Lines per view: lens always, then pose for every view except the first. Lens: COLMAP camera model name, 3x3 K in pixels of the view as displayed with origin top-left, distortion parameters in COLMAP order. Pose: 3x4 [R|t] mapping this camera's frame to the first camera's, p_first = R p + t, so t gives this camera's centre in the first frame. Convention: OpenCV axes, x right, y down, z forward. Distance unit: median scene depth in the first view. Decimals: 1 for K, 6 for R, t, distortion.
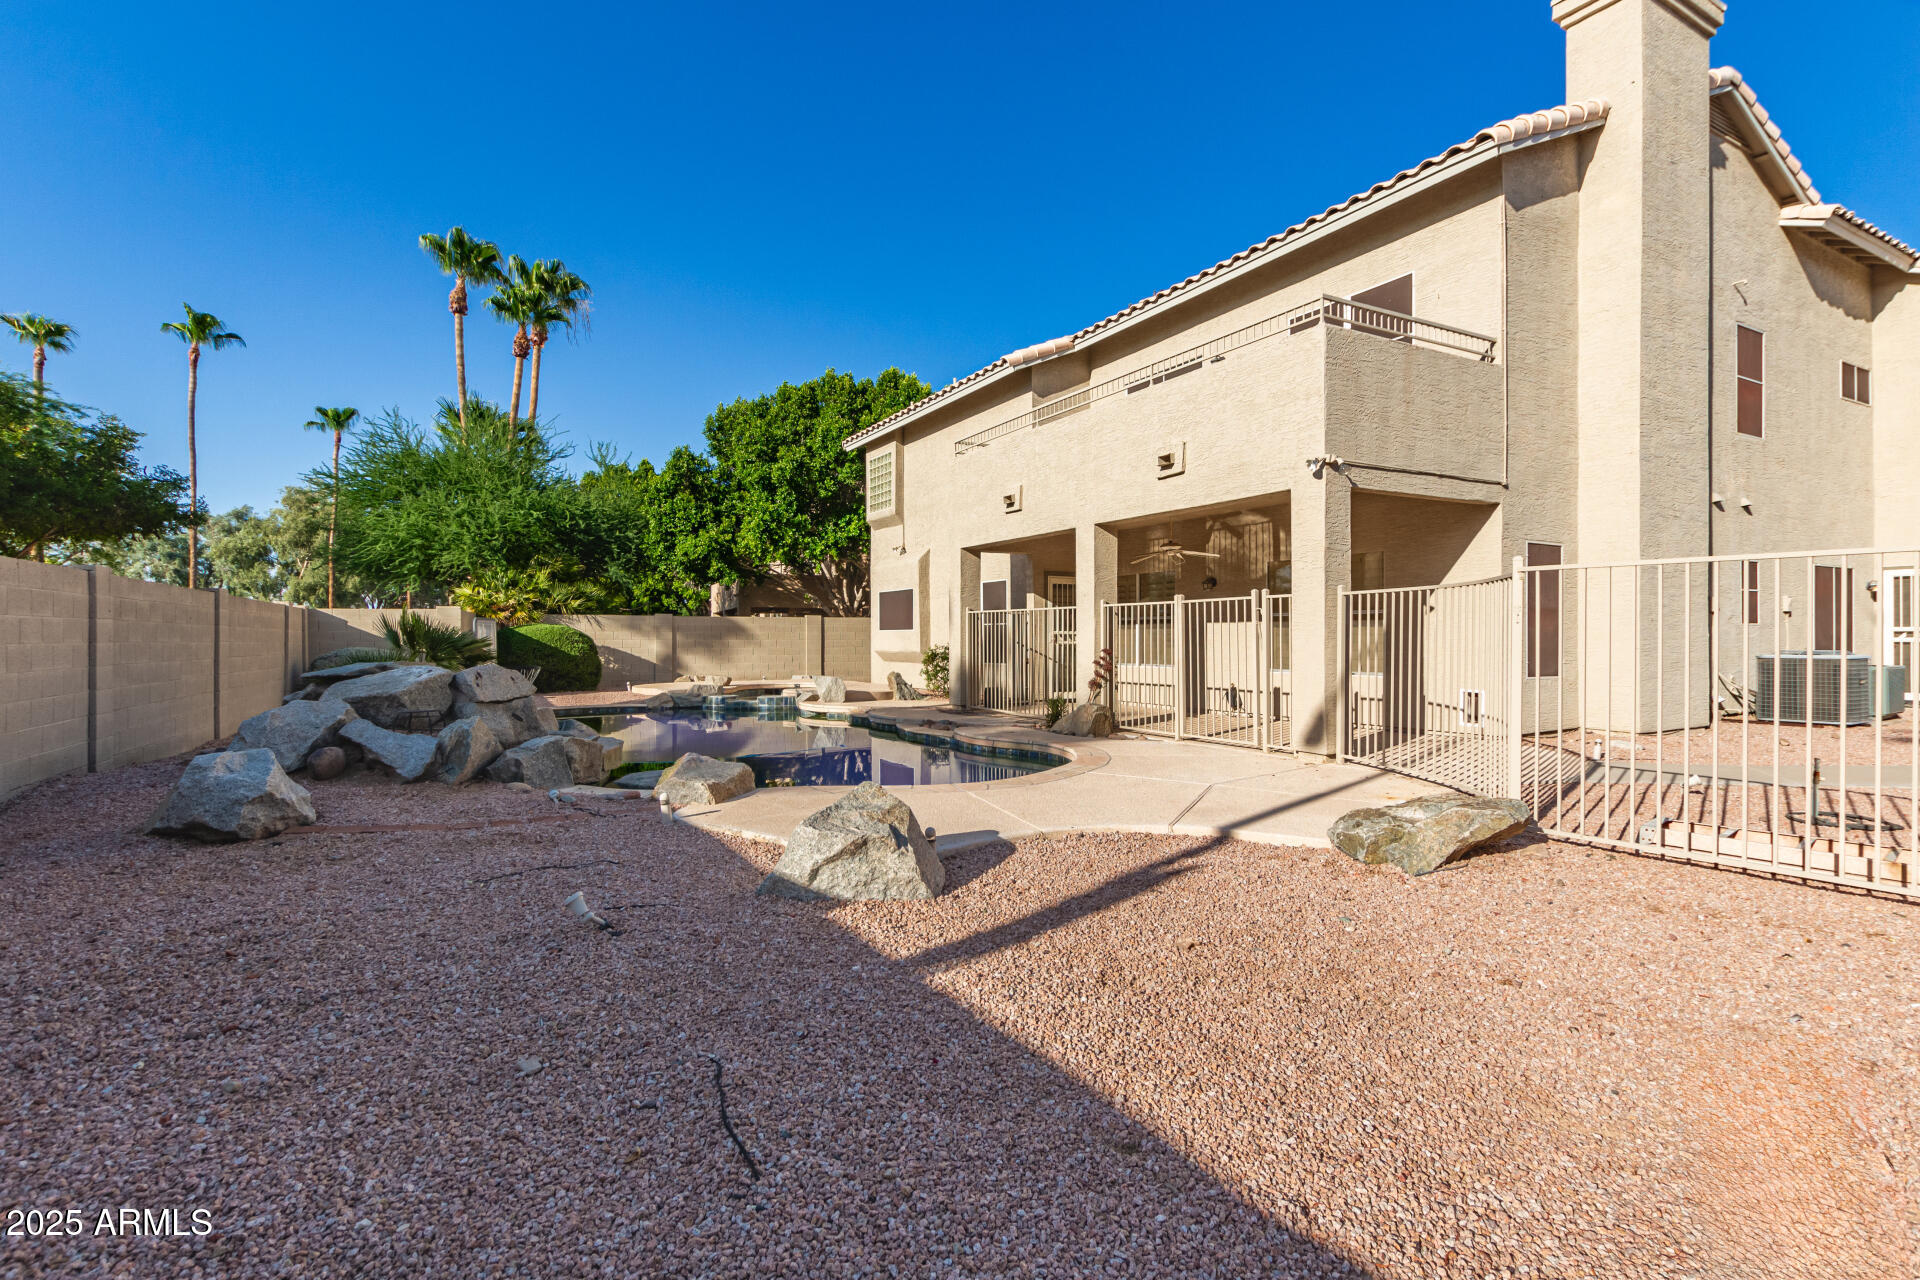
lens RADIAL K [[973.1, 0, 960.0], [0, 973.1, 640.0], [0, 0, 1]] dist [0.000356, 0.000229]
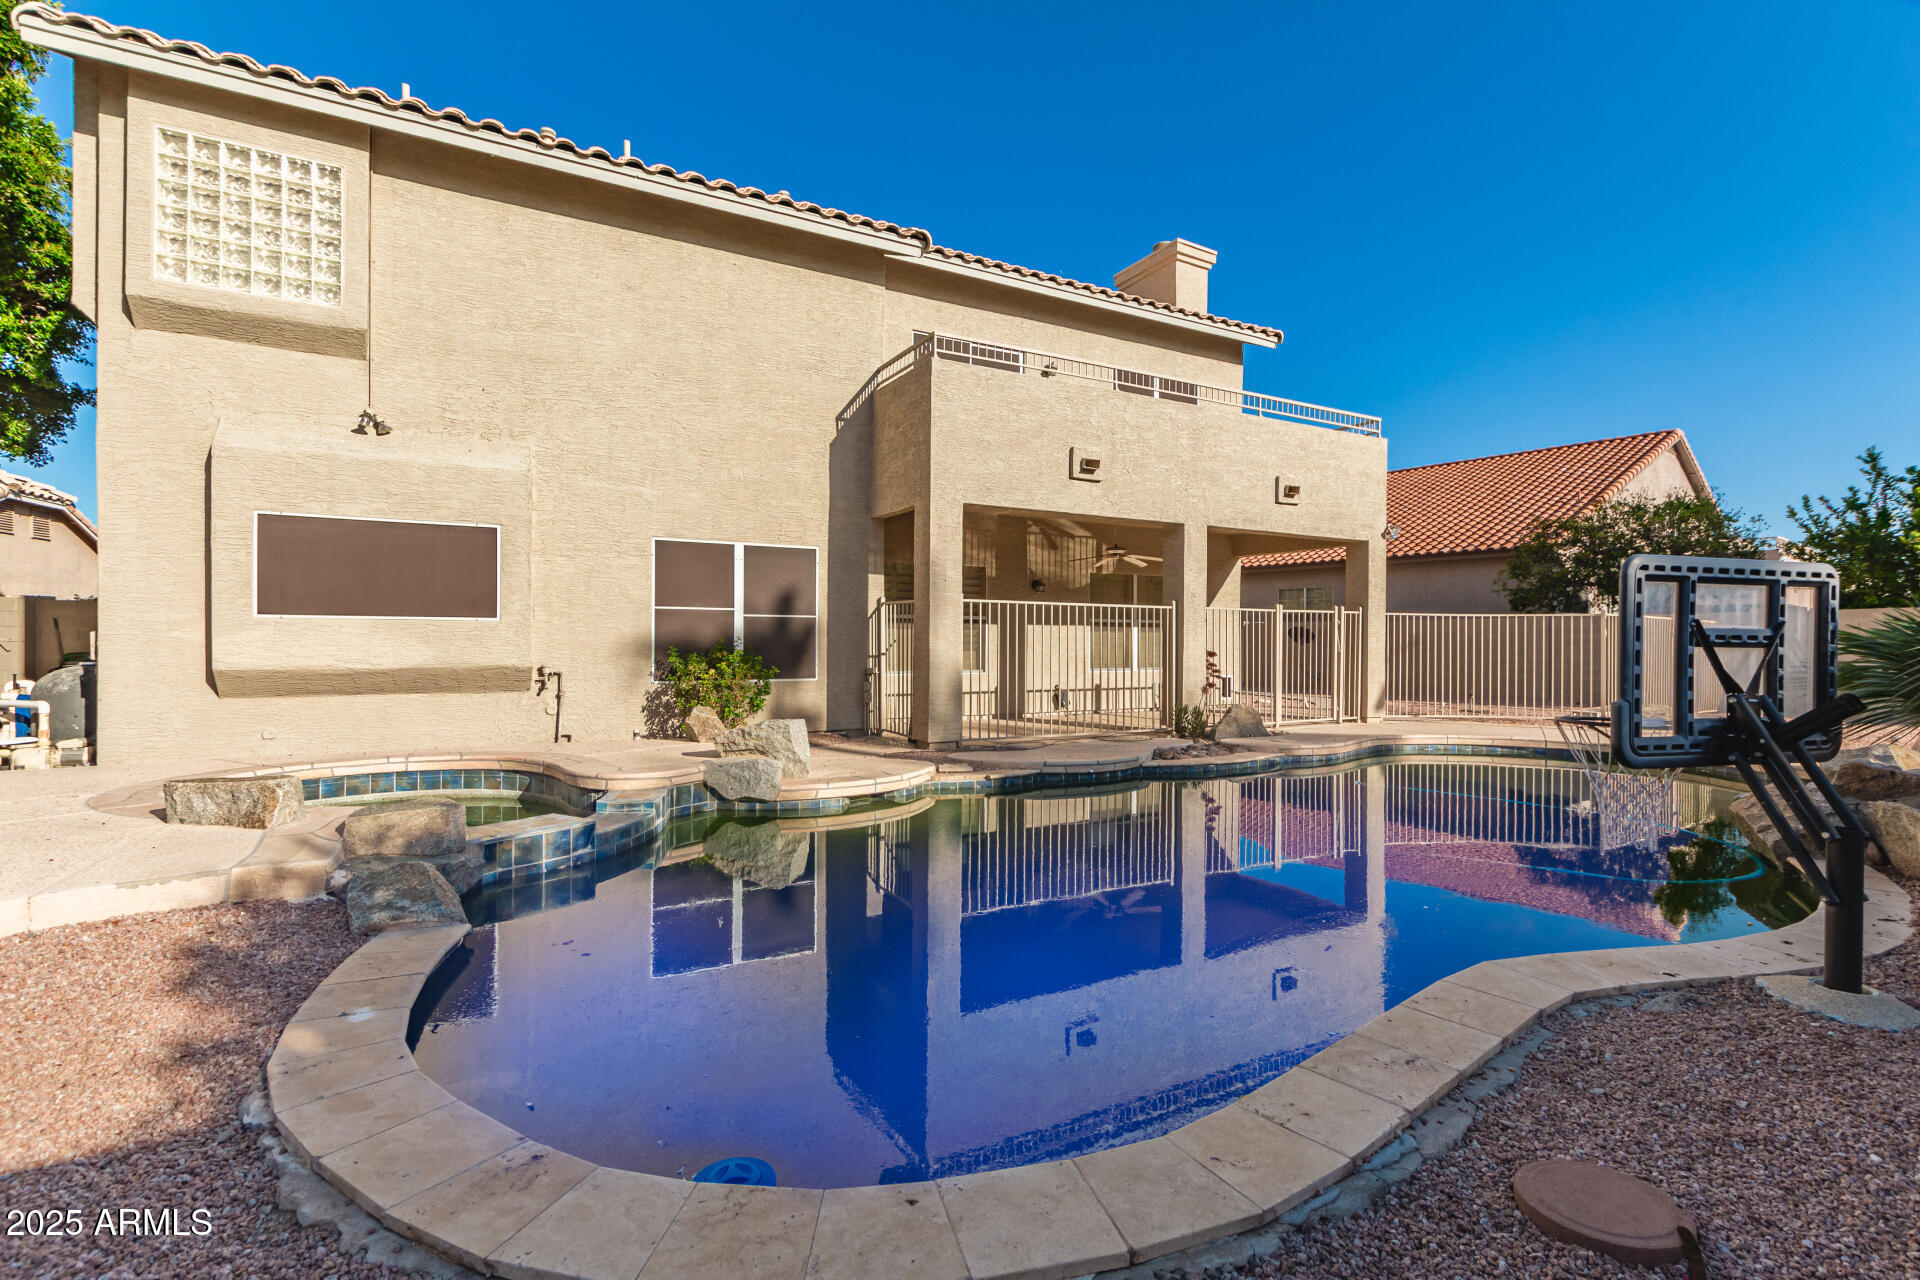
lens RADIAL K [[973.1, 0, 960.0], [0, 973.1, 640.0], [0, 0, 1]] dist [0.000356, 0.000229]
pose [[-0.046837, 0.010913, 0.998843, -0.859526], [-0.001315, 0.999939, -0.010987, 0.010153], [-0.998902, -0.001828, -0.046820, 1.298572]]
